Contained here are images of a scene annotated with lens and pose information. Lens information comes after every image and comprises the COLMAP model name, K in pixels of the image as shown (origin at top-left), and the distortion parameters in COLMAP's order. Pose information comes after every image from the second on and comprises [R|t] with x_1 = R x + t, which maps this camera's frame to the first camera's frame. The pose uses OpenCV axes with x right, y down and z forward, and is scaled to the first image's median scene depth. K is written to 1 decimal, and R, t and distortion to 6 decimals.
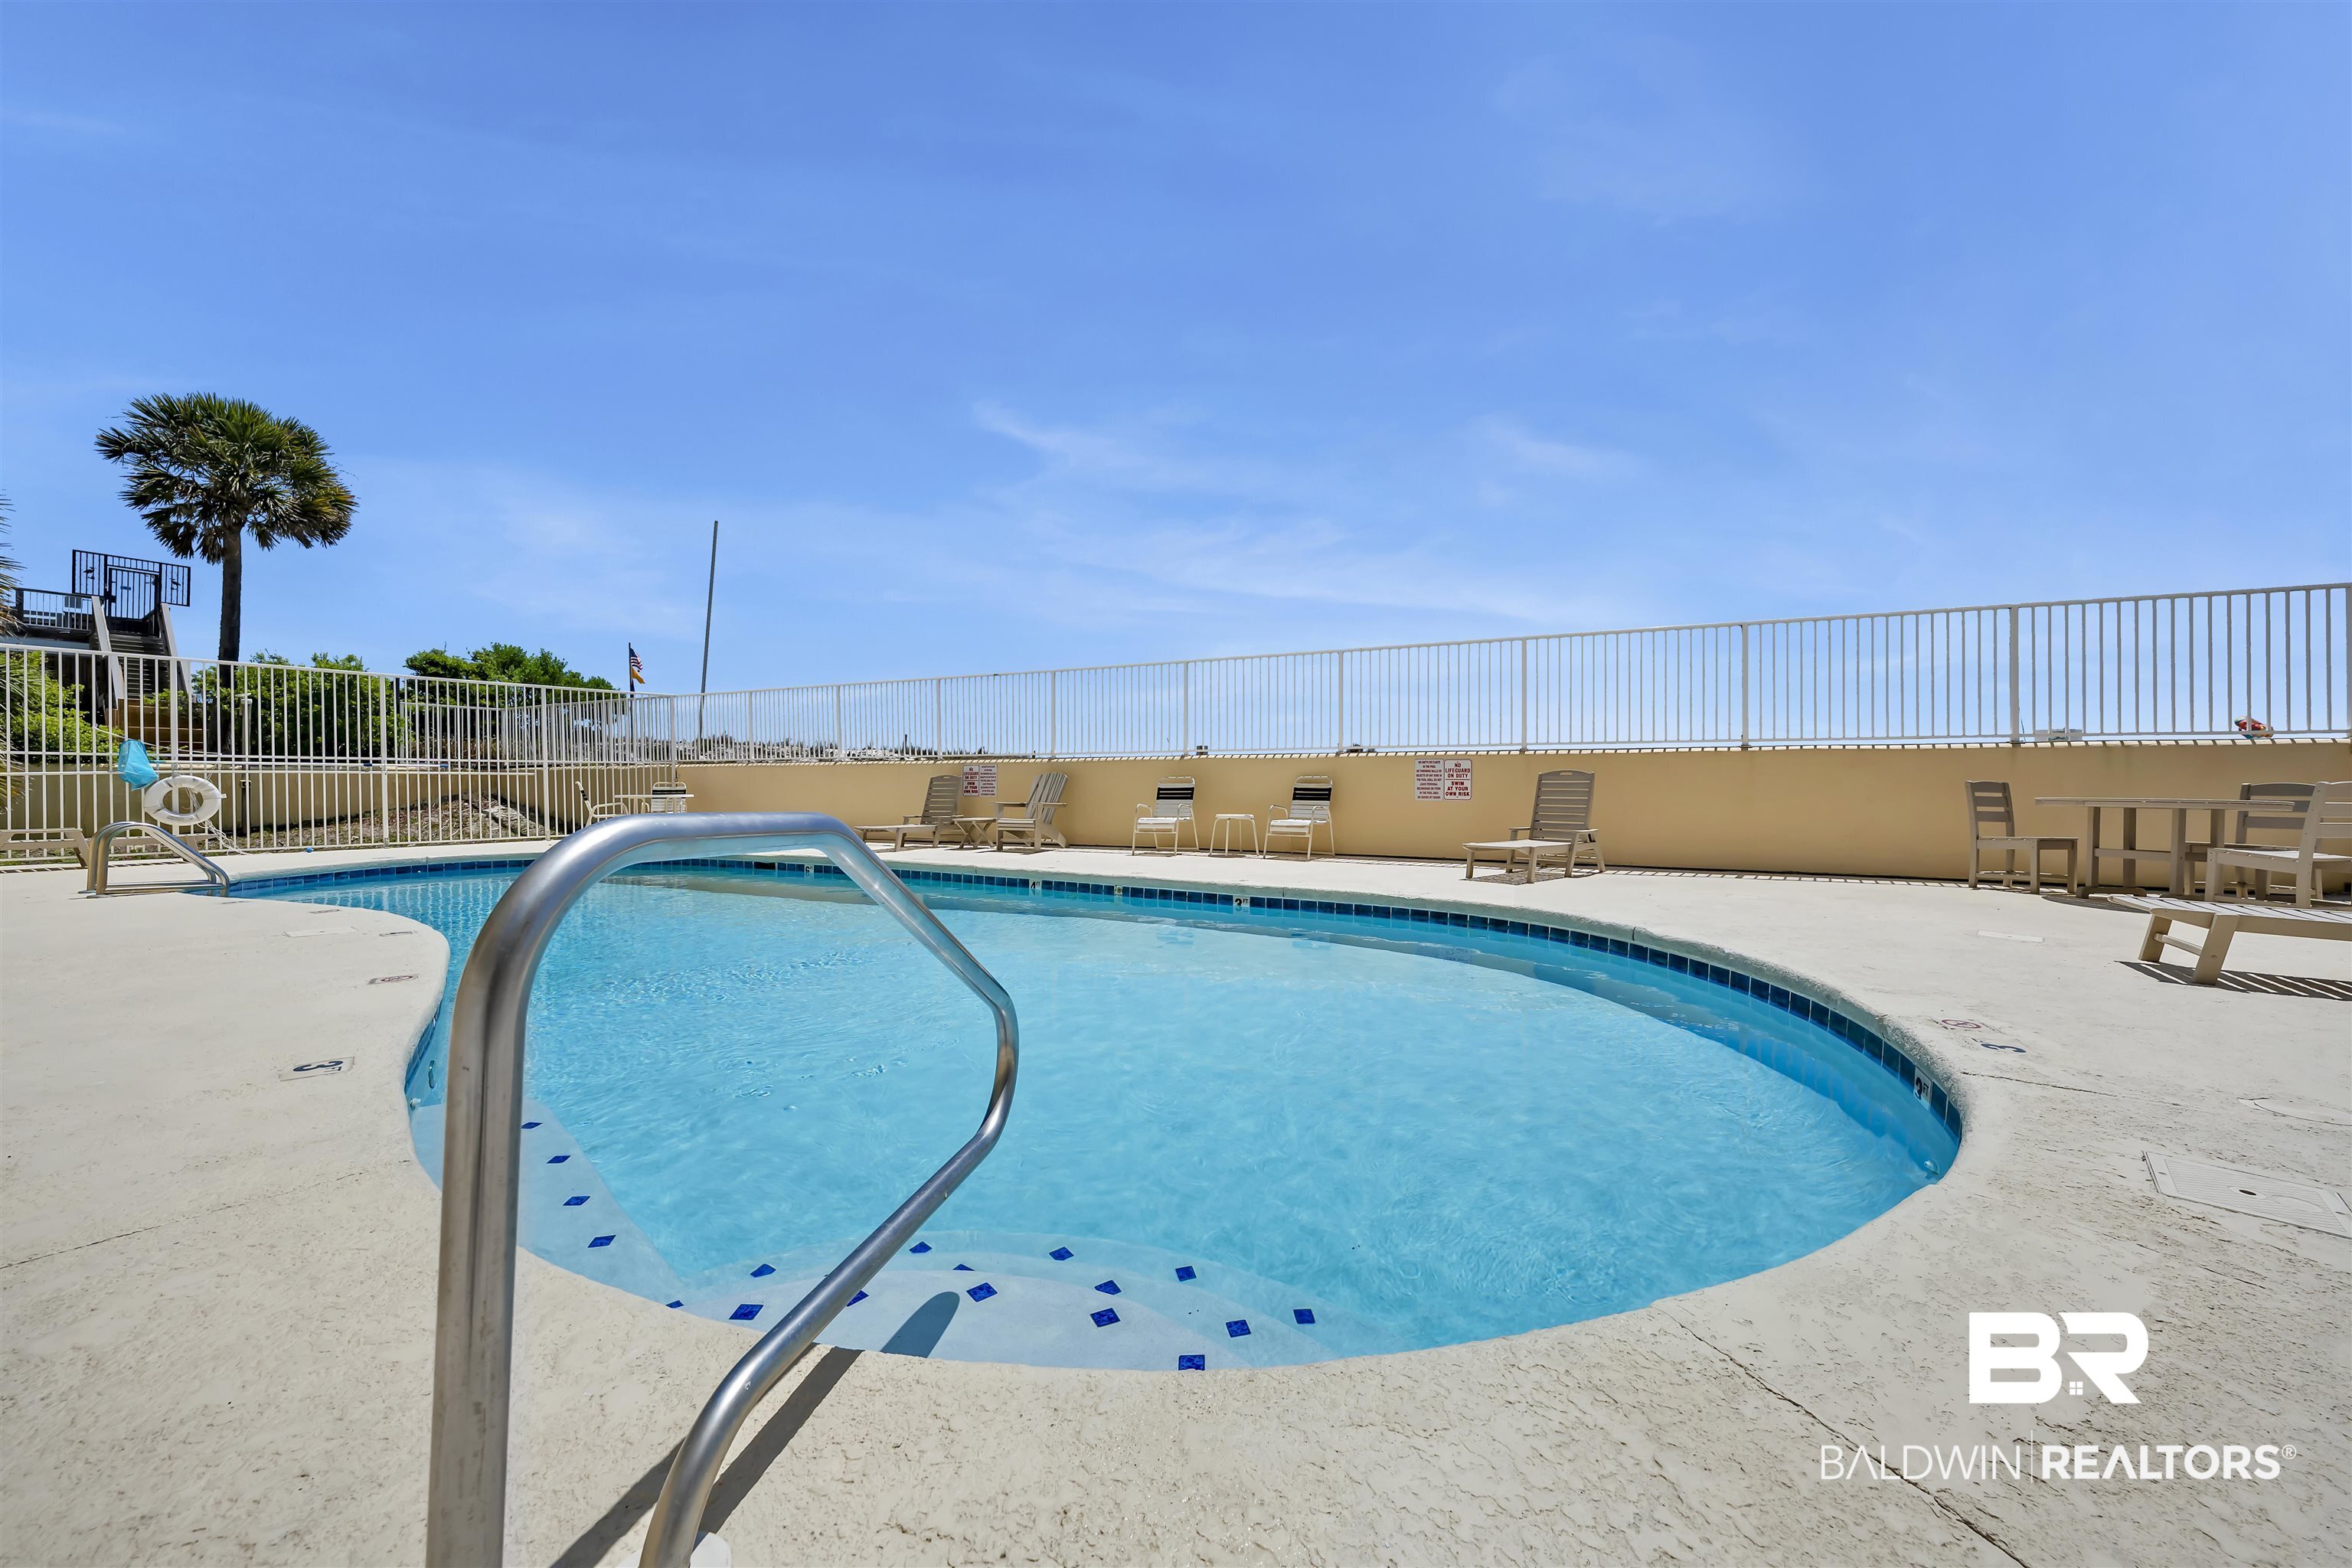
lens RADIAL K [[973.6, 0, 1180.7], [0, 973.6, 777.9], [0, 0, 1]] dist [0.001394, 0.000420]
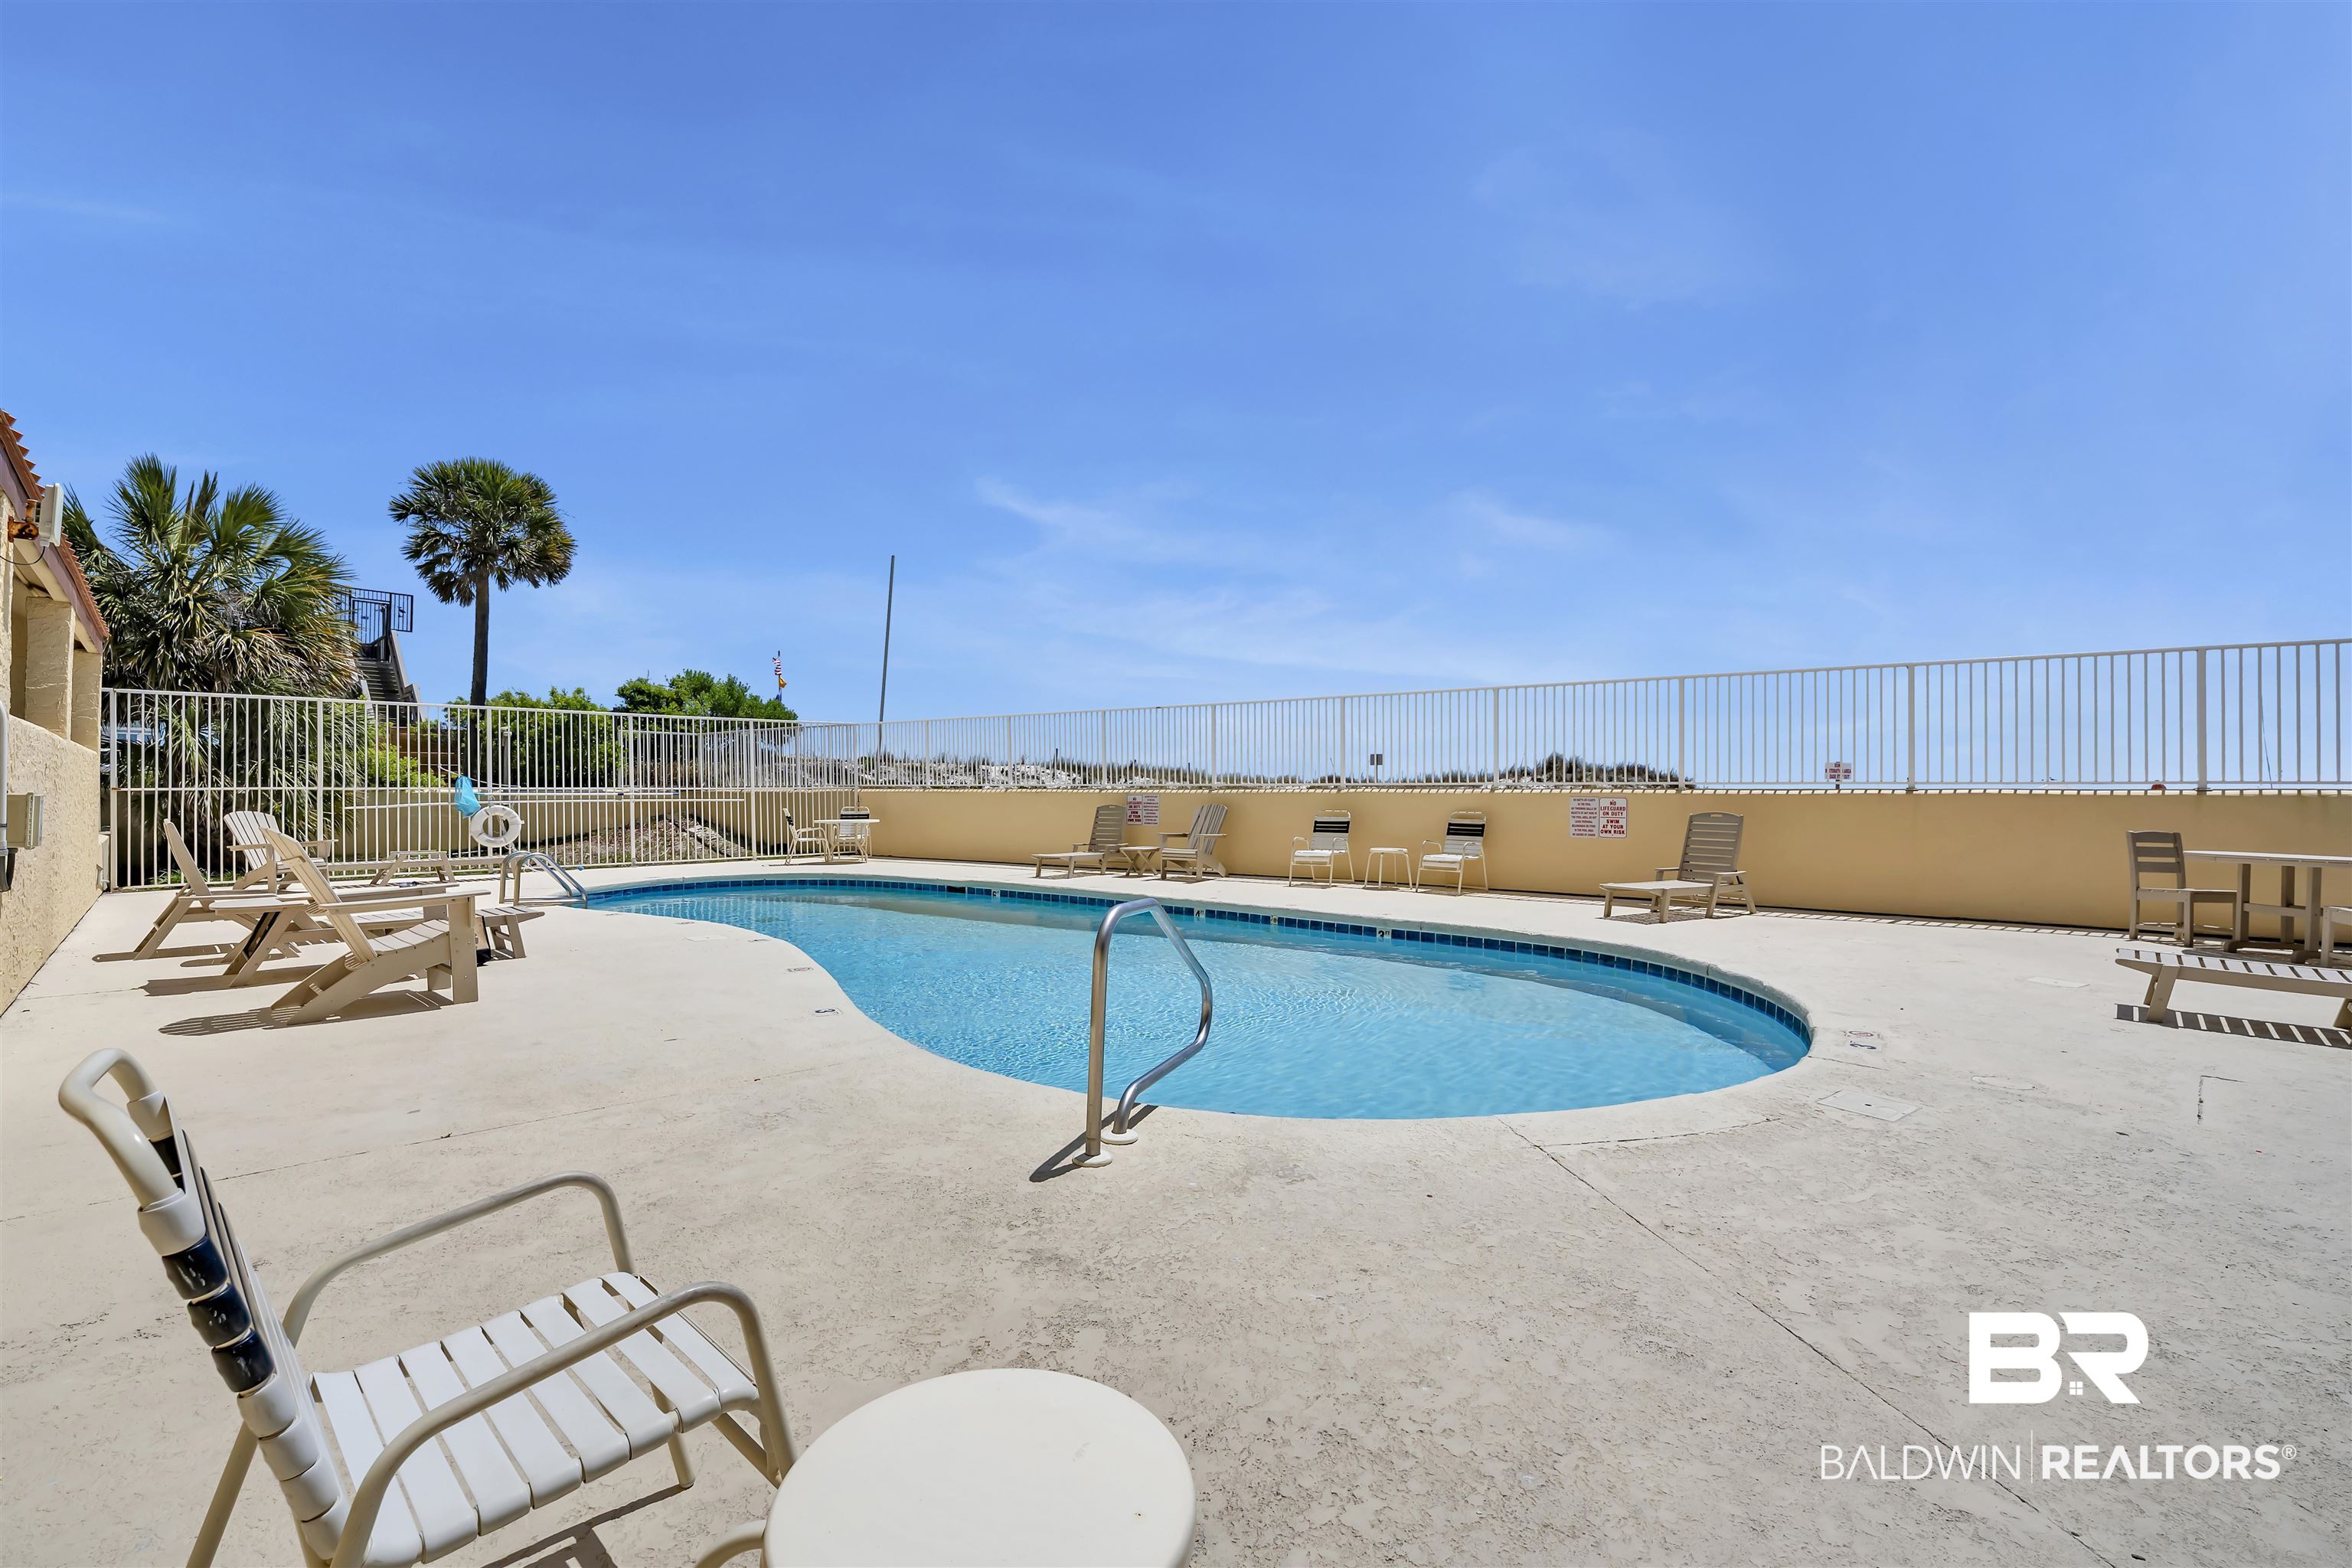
lens RADIAL K [[1080.6, 0, 1167.3], [0, 1080.6, 788.5], [0, 0, 1]] dist [0.002085, 0.000150]
pose [[0.985796, 0.003224, -0.167918, 0.016342], [-0.003628, 0.999991, -0.002101, -0.023264], [0.167910, 0.002680, 0.985799, -0.172433]]
